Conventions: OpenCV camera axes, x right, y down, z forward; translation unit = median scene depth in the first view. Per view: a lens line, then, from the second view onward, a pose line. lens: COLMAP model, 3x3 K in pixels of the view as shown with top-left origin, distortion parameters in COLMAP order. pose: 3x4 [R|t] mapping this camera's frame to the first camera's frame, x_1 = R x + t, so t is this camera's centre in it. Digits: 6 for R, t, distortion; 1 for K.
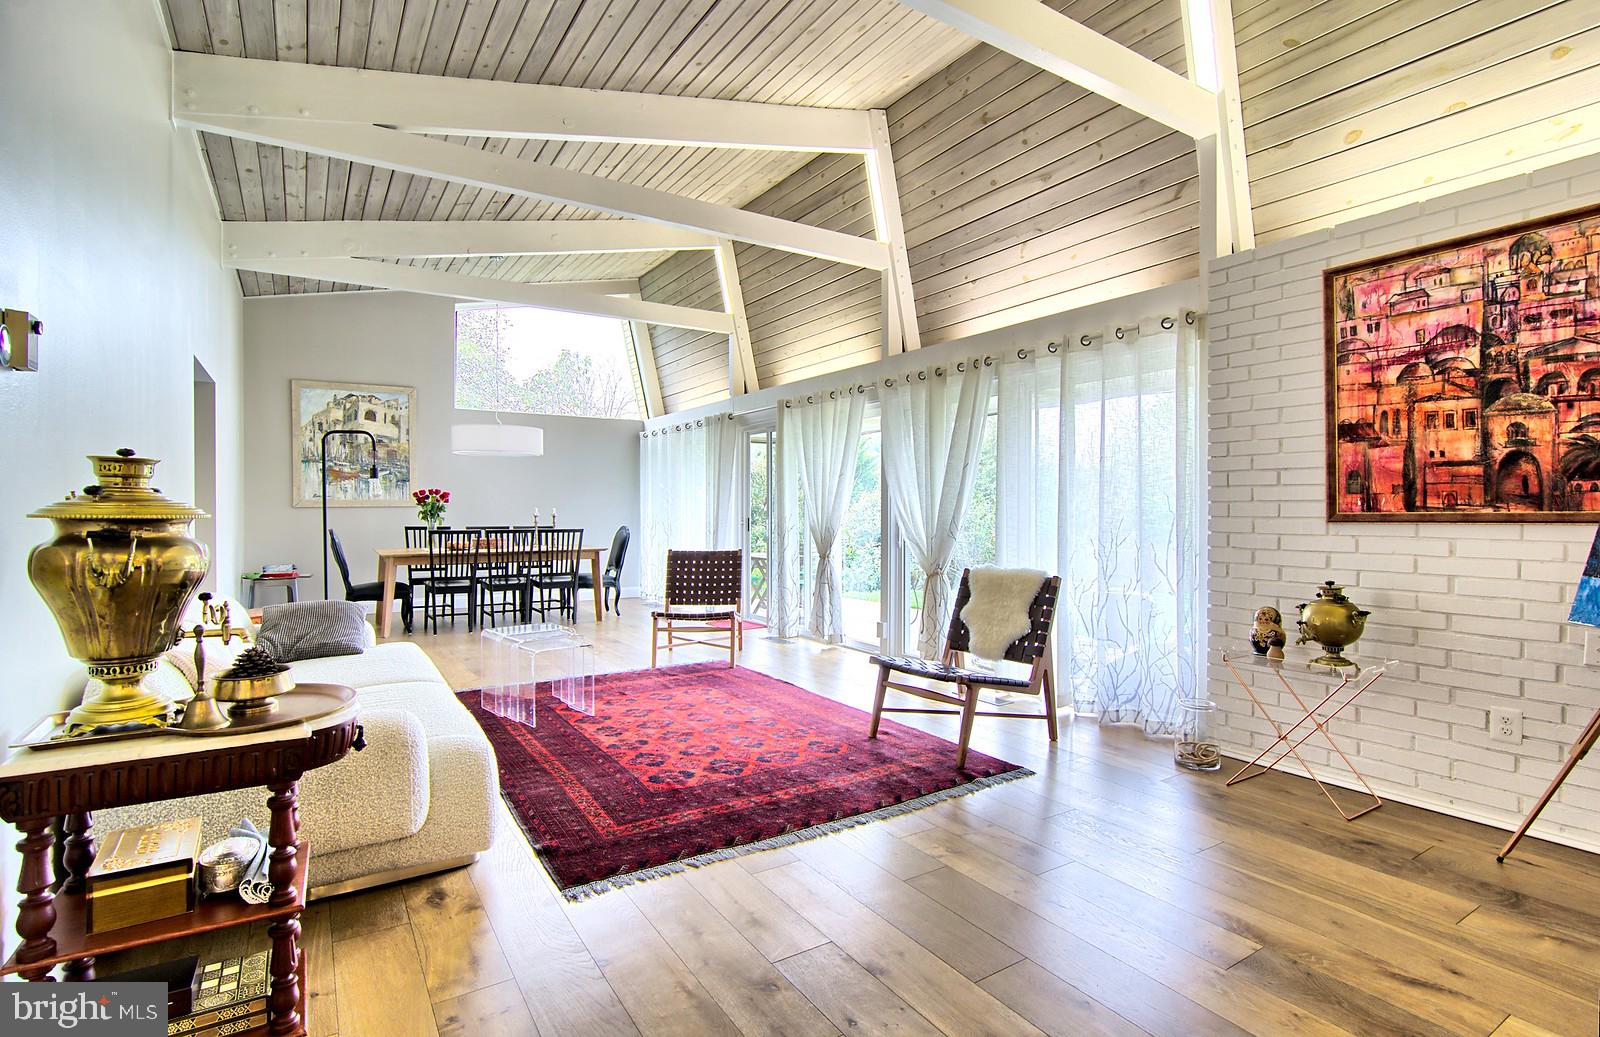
lens RADIAL K [[769.0, 0, 800.0], [0, 769.0, 518.5], [0, 0, 1]] dist [-0.002826, -0.001078]
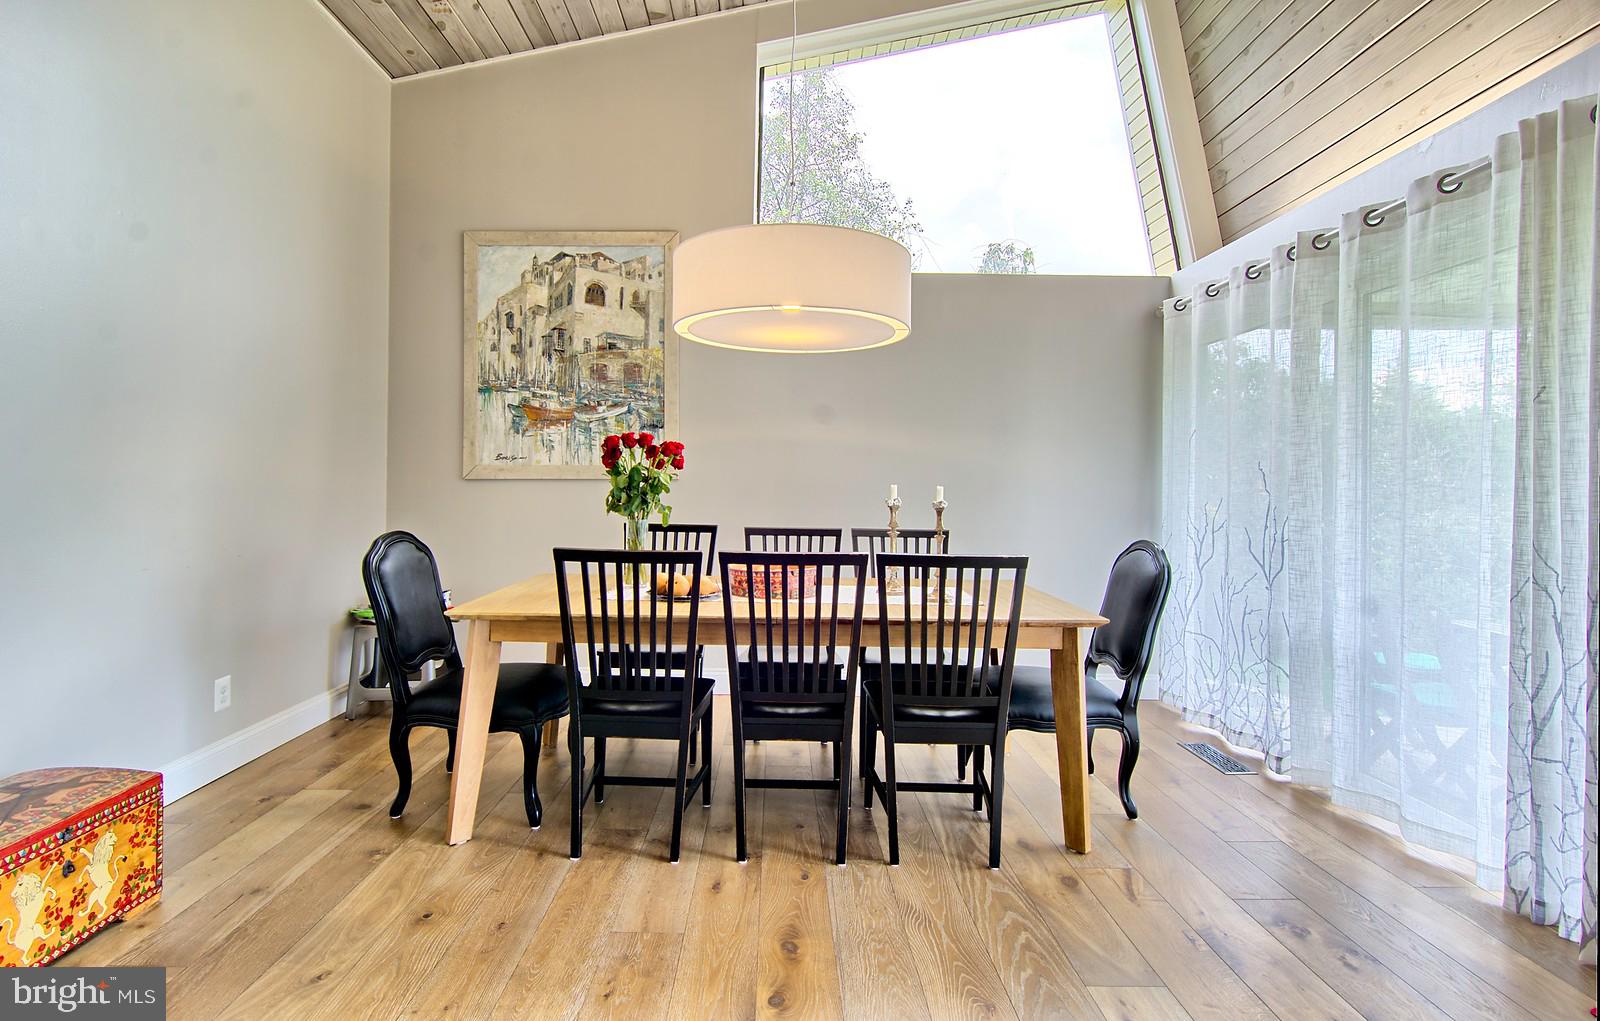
lens RADIAL K [[799.7, 0, 770.9], [0, 799.7, 499.0], [0, 0, 1]] dist [0.003001, 0.000080]
pose [[0.834102, 0.021237, -0.551201, -0.253724], [-0.023243, 0.999724, 0.003346, -0.010219], [0.551120, 0.010021, 0.834366, 0.895619]]
